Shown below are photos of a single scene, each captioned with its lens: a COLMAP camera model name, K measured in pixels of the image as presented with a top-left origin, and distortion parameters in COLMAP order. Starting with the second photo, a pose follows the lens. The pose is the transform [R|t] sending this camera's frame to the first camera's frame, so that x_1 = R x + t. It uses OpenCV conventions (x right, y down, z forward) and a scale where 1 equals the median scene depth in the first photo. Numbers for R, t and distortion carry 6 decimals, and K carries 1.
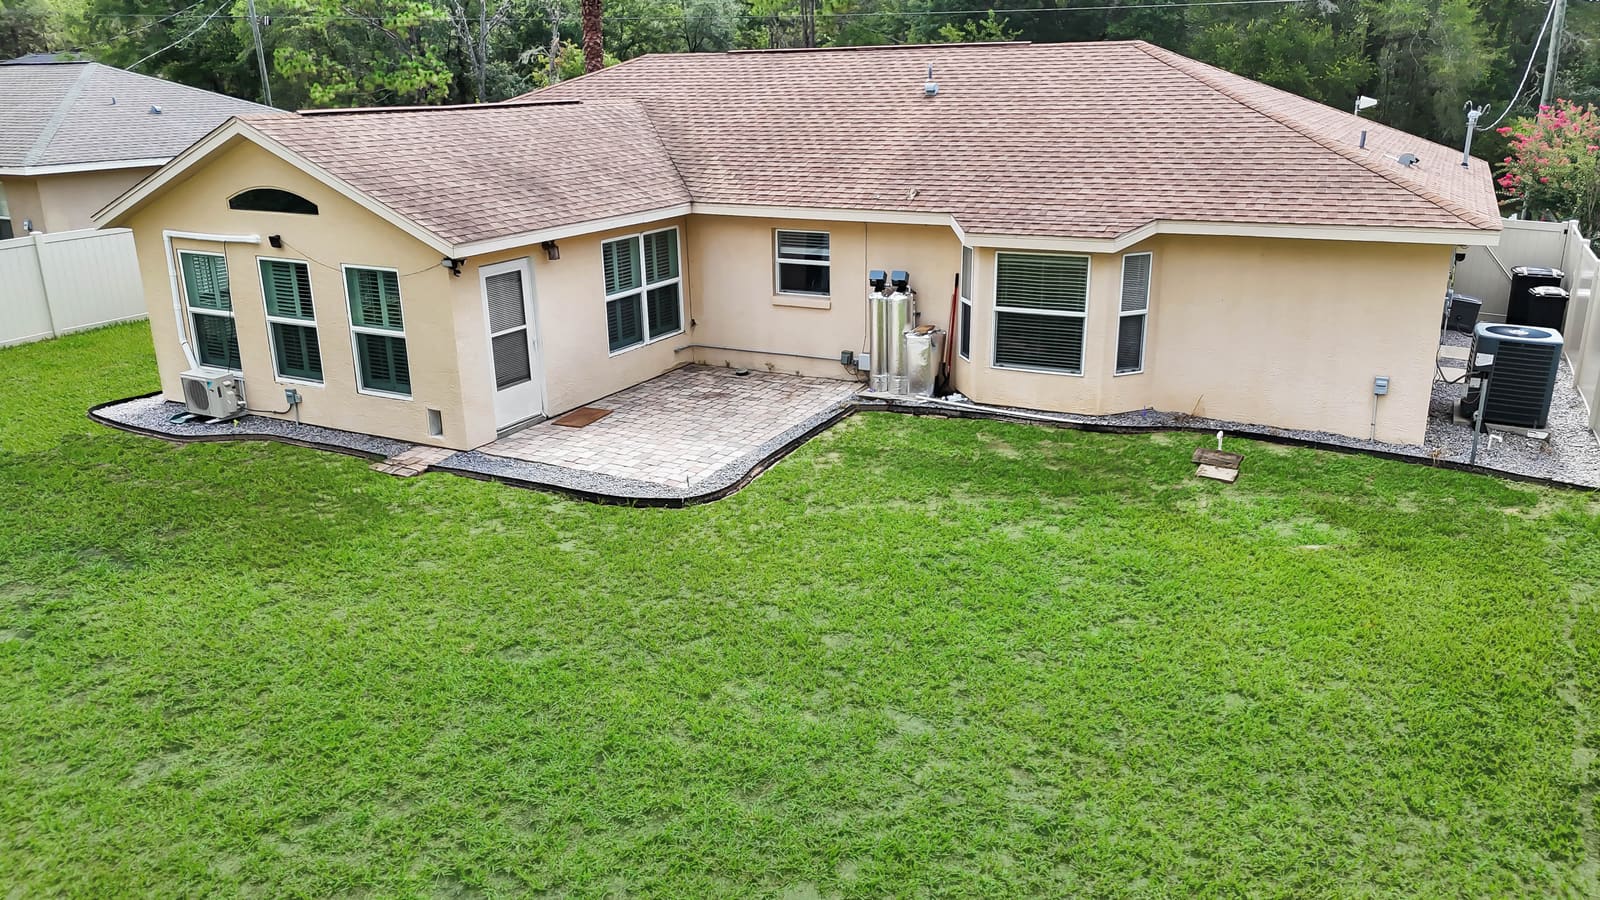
lens RADIAL K [[1192.2, 0, 799.5], [0, 1192.2, 443.5], [0, 0, 1]] dist [0.084402, -0.000143]
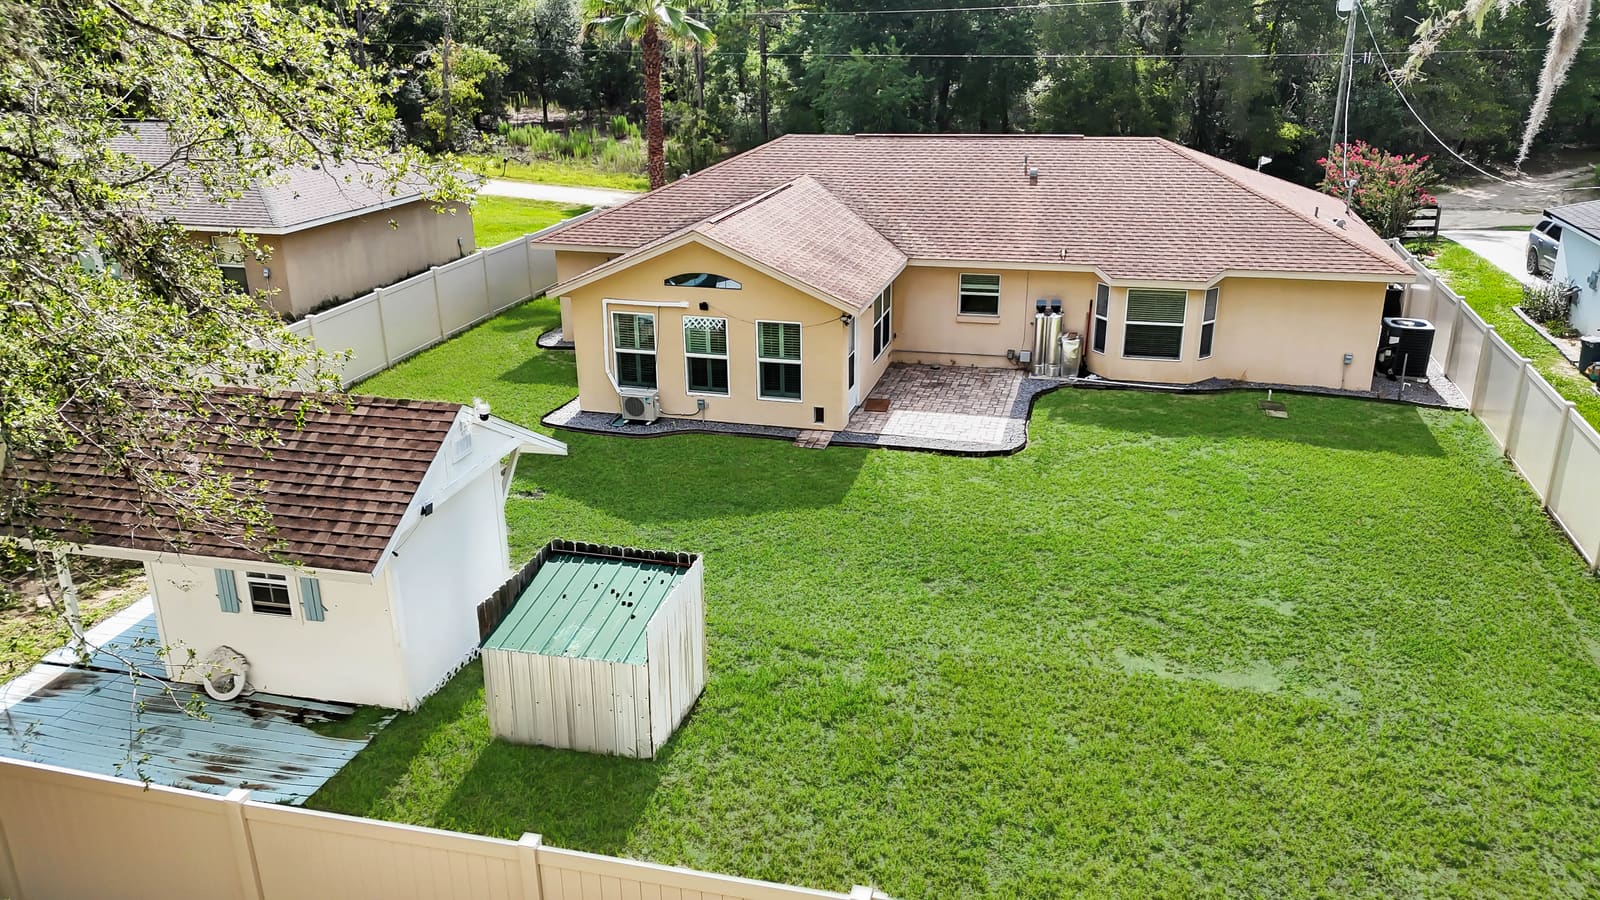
lens RADIAL K [[1192.2, 0, 801.4], [0, 1192.2, 459.4], [0, 0, 1]] dist [0.084402, -0.000143]
pose [[0.974839, -0.075501, 0.209736, -0.625782], [0.063346, 0.995931, 0.064093, -0.058651], [-0.213721, -0.049194, 0.975655, -0.524374]]
